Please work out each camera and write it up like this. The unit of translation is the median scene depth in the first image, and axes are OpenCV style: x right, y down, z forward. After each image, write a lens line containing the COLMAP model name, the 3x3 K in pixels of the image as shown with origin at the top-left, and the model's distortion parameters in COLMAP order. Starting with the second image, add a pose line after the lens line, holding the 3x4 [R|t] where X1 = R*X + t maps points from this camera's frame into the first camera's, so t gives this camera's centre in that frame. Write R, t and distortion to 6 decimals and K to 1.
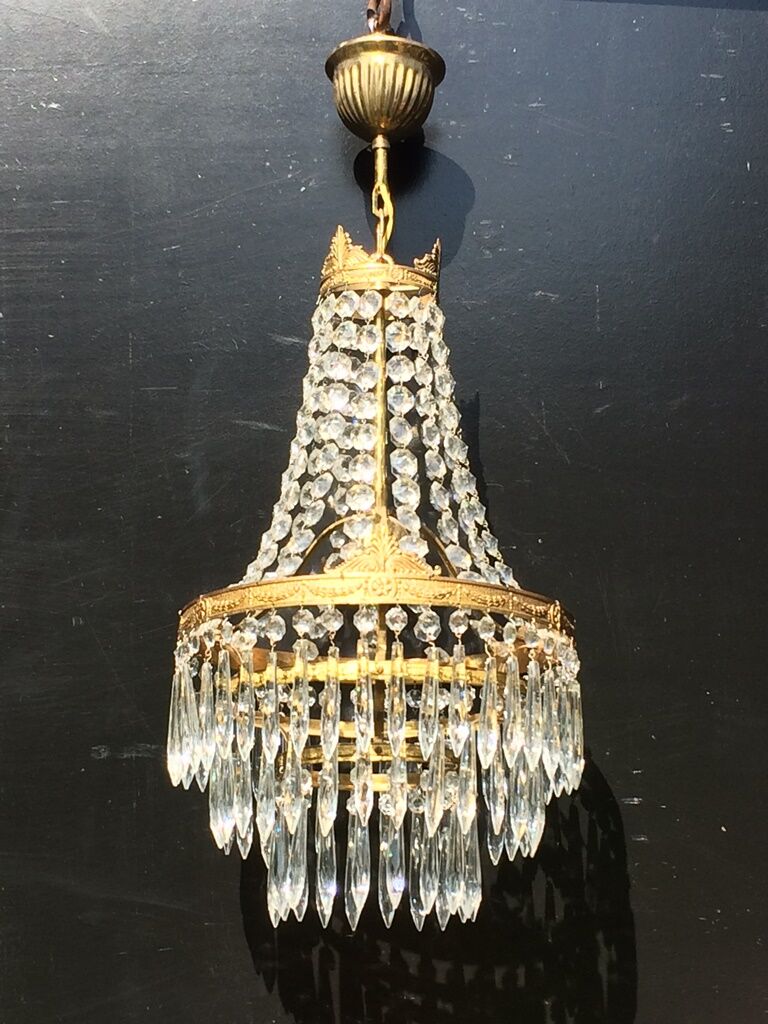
lens RADIAL K [[2231.4, 0, 200.2], [0, 2231.4, 512.7], [0, 0, 1]] dist [-0.000707, -0.421258]
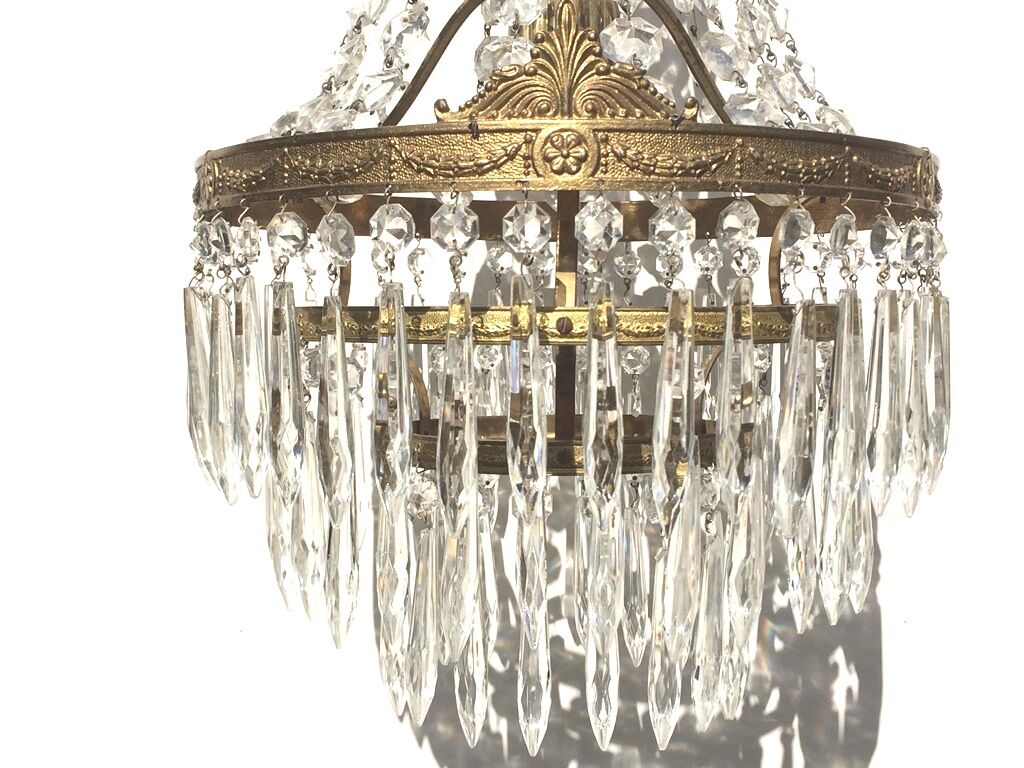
lens RADIAL K [[1298.9, 0, 517.3], [0, 1298.9, 368.2], [0, 0, 1]] dist [0.032972, 0.038996]
pose [[0.999445, -0.031977, 0.009311, 0.061595], [0.027876, 0.956158, 0.291520, -0.000688], [-0.018225, -0.291099, 0.956519, 0.669514]]
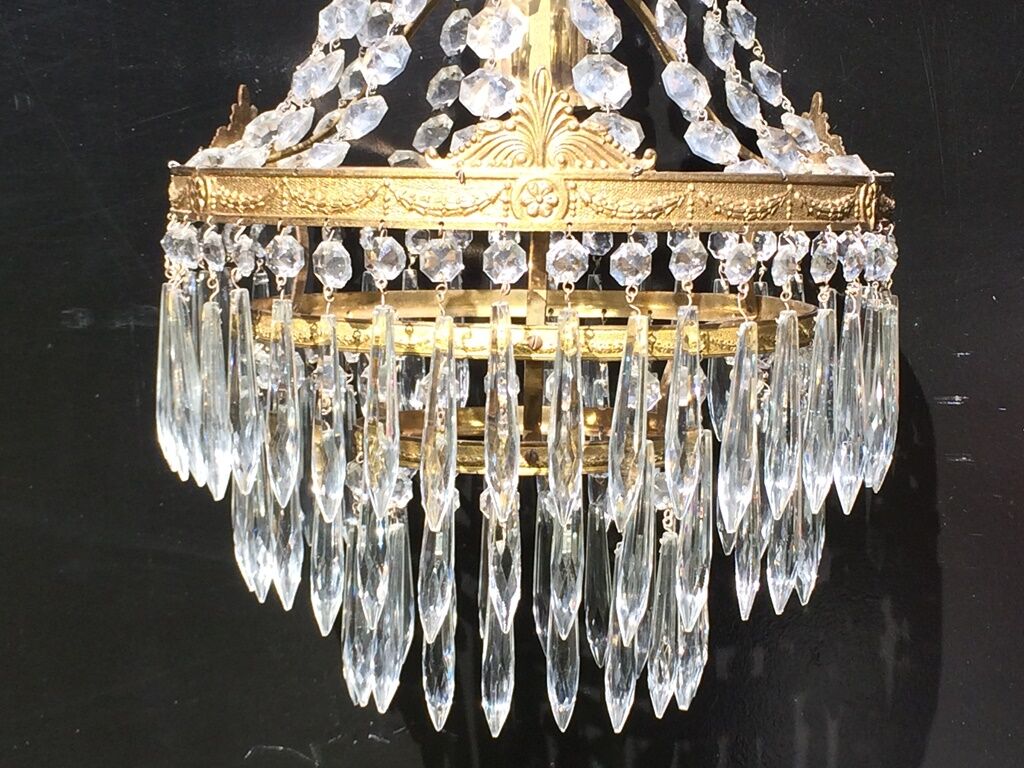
lens RADIAL K [[2231.4, 0, 438.3], [0, 2231.4, 384.5], [0, 0, 1]] dist [-0.000707, -0.421258]
pose [[0.999391, -0.021484, 0.027479, 0.039520], [0.010655, 0.938175, 0.345998, -0.091663], [-0.033214, -0.345494, 0.937833, 0.461729]]
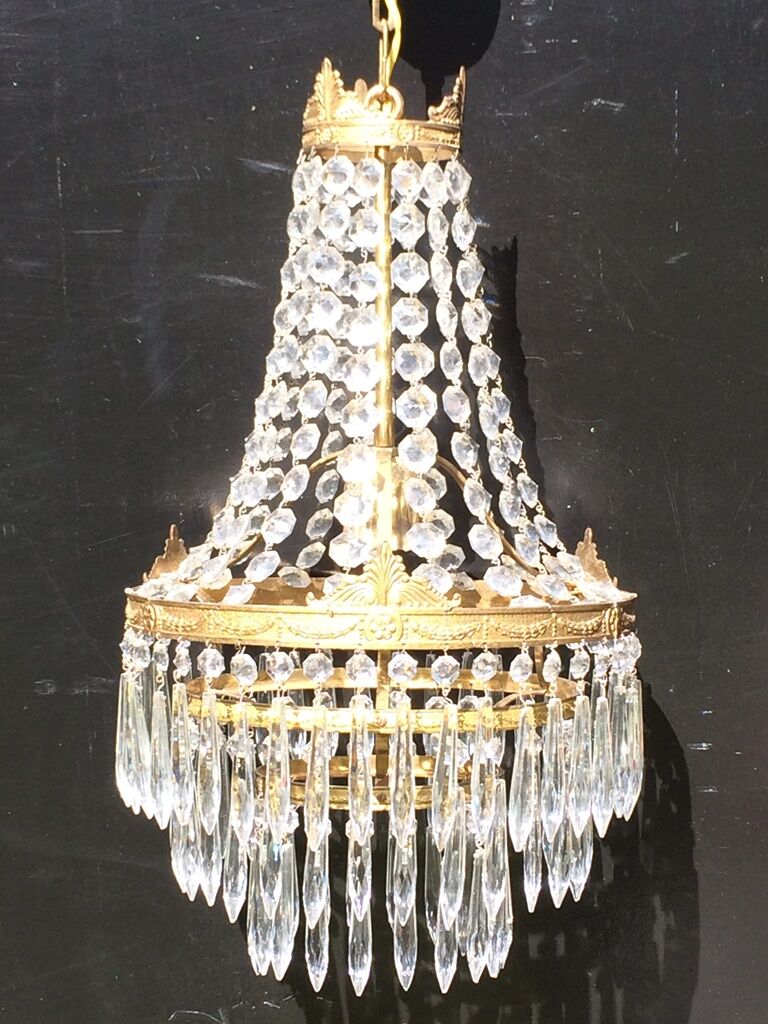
lens RADIAL K [[2240.1, 0, 258.3], [0, 2240.1, 562.1], [0, 0, 1]] dist [-0.057911, 0.582743]
pose [[0.999633, -0.026905, 0.003307, 0.033780], [0.024714, 0.954668, 0.296645, -0.191347], [-0.011139, -0.296454, 0.954982, 0.257076]]
